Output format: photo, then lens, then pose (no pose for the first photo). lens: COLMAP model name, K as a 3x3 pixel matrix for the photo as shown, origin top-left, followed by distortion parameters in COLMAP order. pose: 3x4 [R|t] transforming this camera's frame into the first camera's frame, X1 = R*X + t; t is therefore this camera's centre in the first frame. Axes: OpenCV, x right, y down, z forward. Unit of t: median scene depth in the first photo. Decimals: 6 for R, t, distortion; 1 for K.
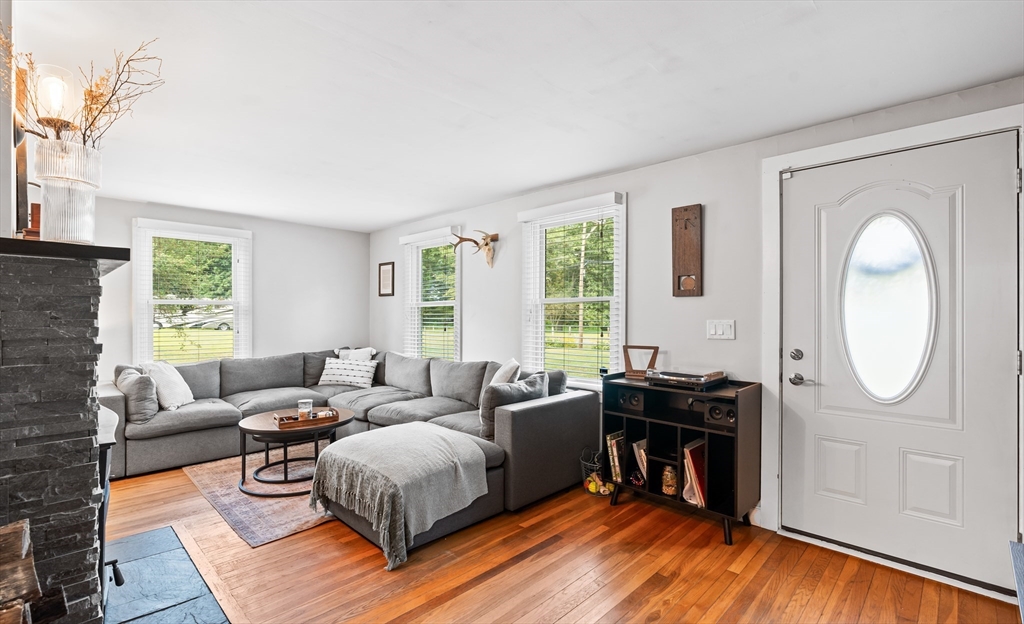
lens RADIAL K [[453.4, 0, 512.0], [0, 453.4, 312.0], [0, 0, 1]] dist [-0.000042, -0.000050]
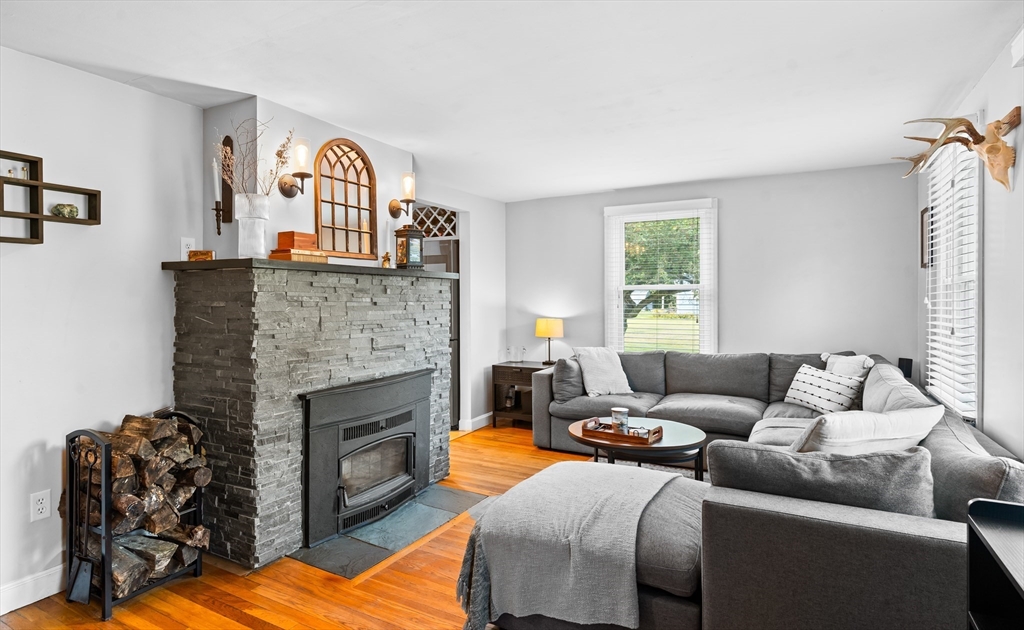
lens RADIAL K [[571.2, 0, 509.5], [0, 571.2, 302.4], [0, 0, 1]] dist [-0.000233, 0.000081]
pose [[0.261715, 0.004868, -0.965133, 0.354798], [0.009242, 0.999929, 0.007550, -0.002310], [0.965101, -0.010896, 0.261651, 0.422191]]
